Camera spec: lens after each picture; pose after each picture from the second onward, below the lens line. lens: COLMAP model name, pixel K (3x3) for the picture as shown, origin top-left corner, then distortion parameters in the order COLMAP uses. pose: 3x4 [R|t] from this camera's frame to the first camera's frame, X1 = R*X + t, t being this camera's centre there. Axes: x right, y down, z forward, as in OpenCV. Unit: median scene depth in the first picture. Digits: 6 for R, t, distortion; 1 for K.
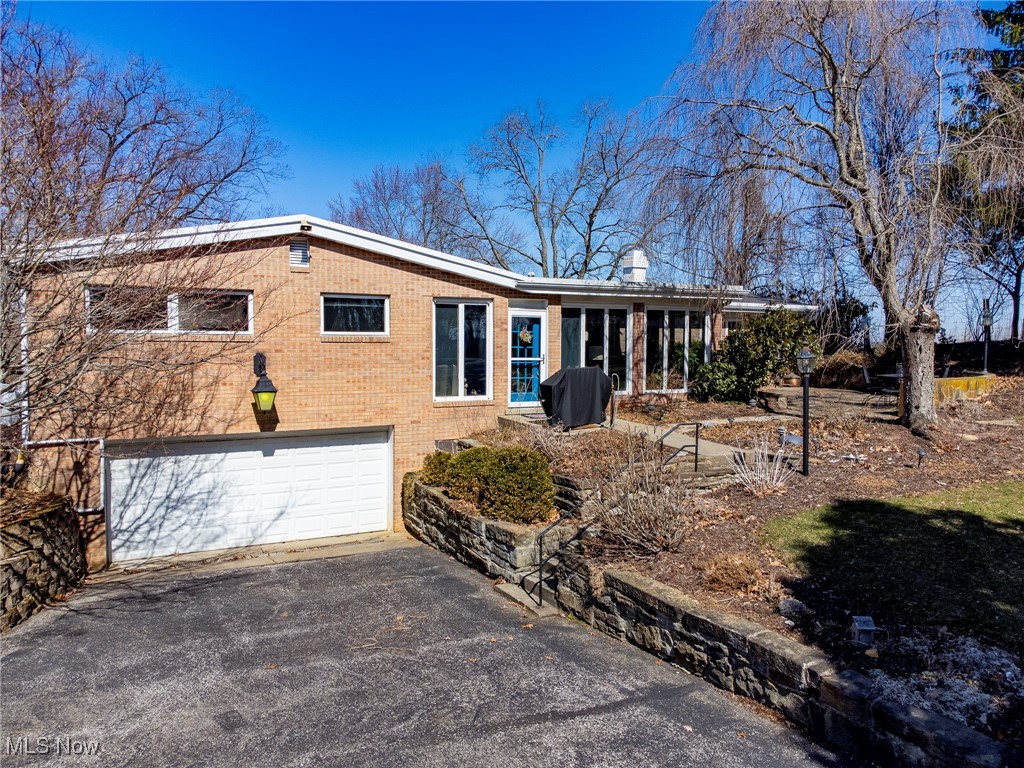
lens RADIAL K [[769.3, 0, 512.0], [0, 769.3, 384.0], [0, 0, 1]] dist [0.036093, 0.000327]
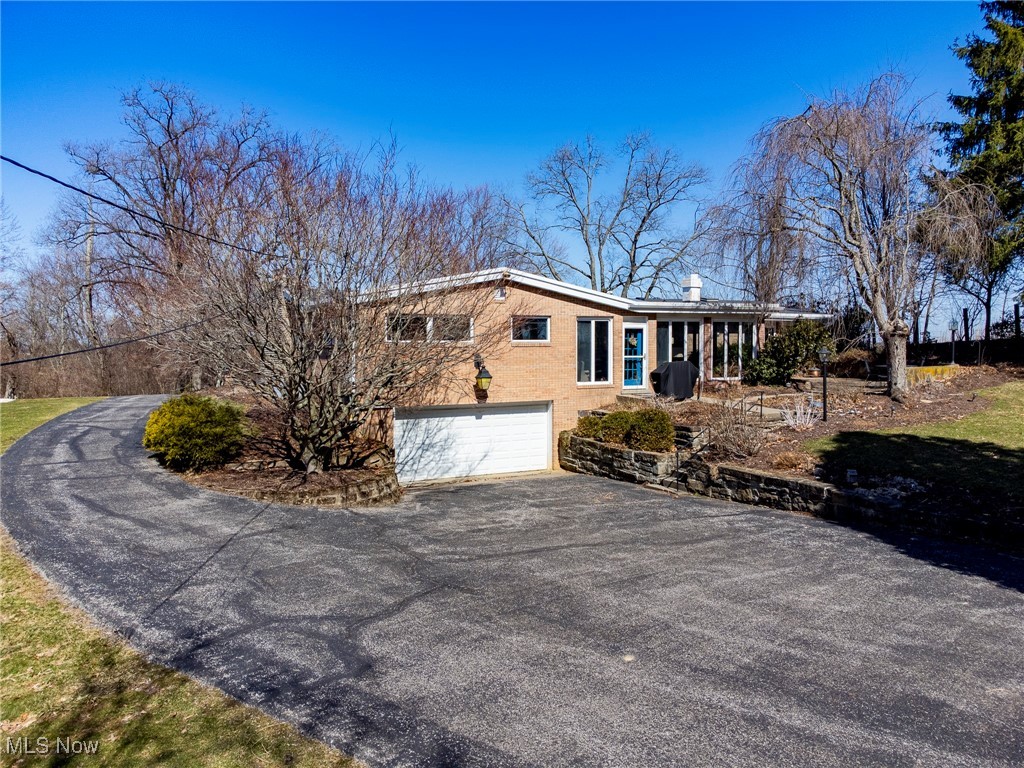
lens RADIAL K [[736.4, 0, 512.0], [0, 736.4, 384.0], [0, 0, 1]] dist [0.015309, 0.001519]
pose [[0.999296, -0.007449, -0.036760, -0.175386], [0.007429, 0.999972, -0.000700, 0.020948], [0.036764, 0.000427, 0.999324, -0.457571]]
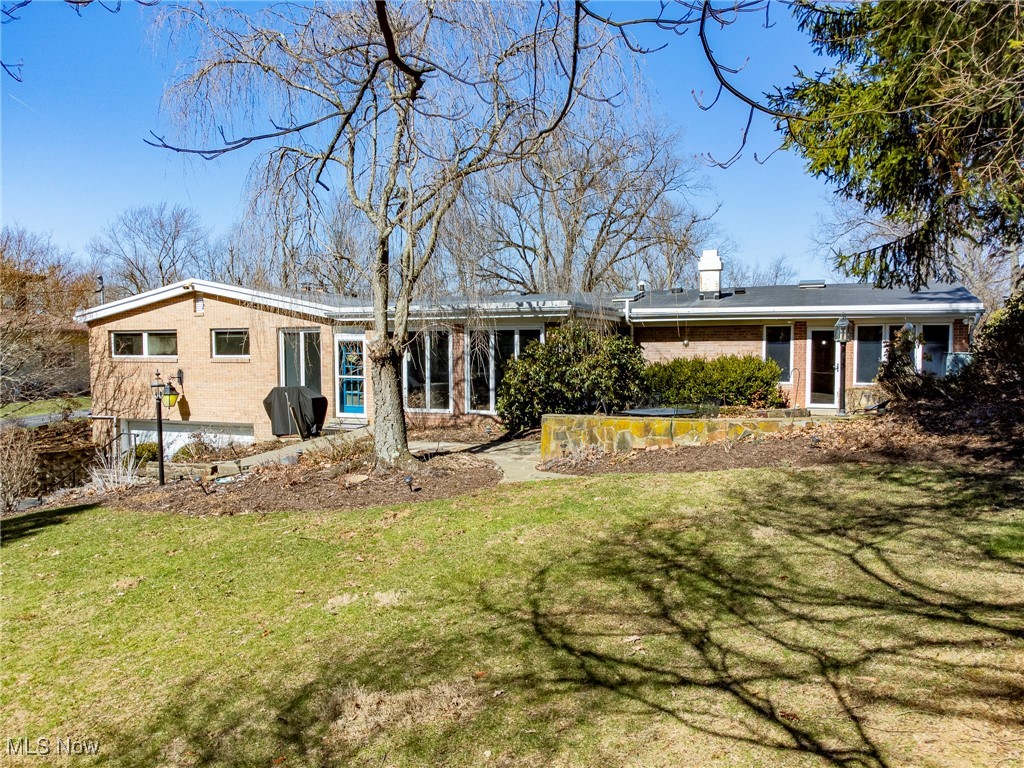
lens RADIAL K [[736.4, 0, 512.0], [0, 736.4, 384.0], [0, 0, 1]] dist [0.015309, 0.001519]
pose [[0.648127, 0.021721, -0.761222, 1.102316], [-0.041651, 0.999108, -0.006954, -0.025398], [0.760392, 0.036213, 0.648454, 0.488527]]
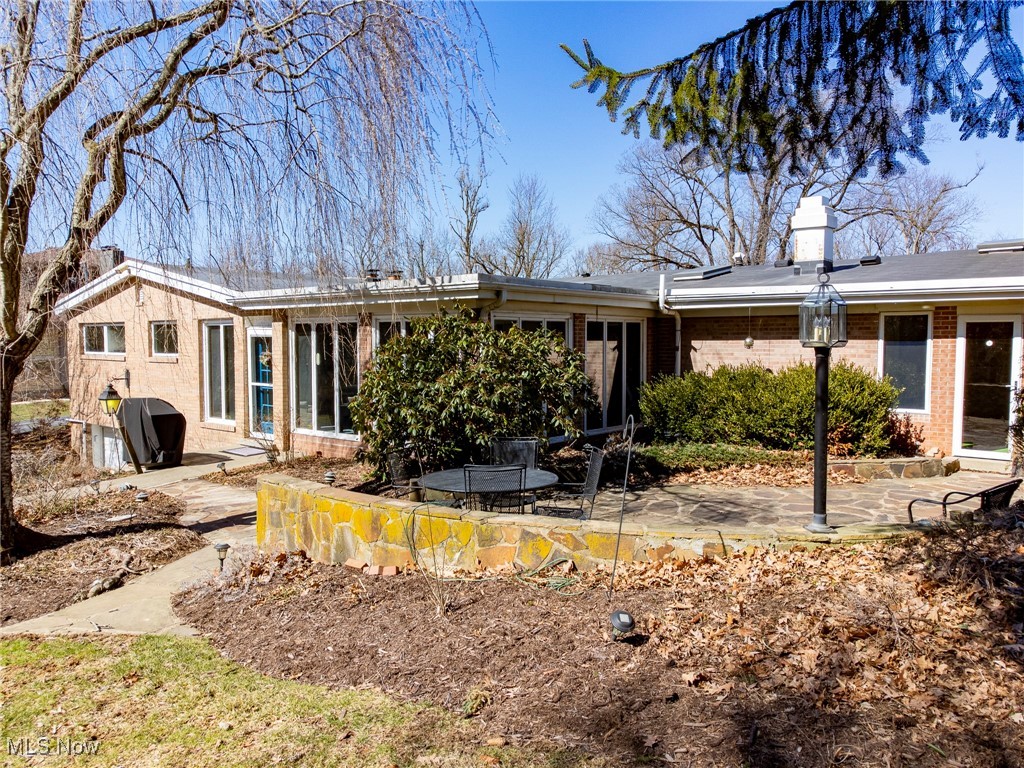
lens RADIAL K [[749.1, 0, 512.0], [0, 749.1, 384.0], [0, 0, 1]] dist [-0.007264, -0.000767]
pose [[0.383416, 0.038989, -0.922752, 0.982053], [-0.063563, 0.997854, 0.015751, -0.068744], [0.921386, 0.052614, 0.385071, 0.994844]]
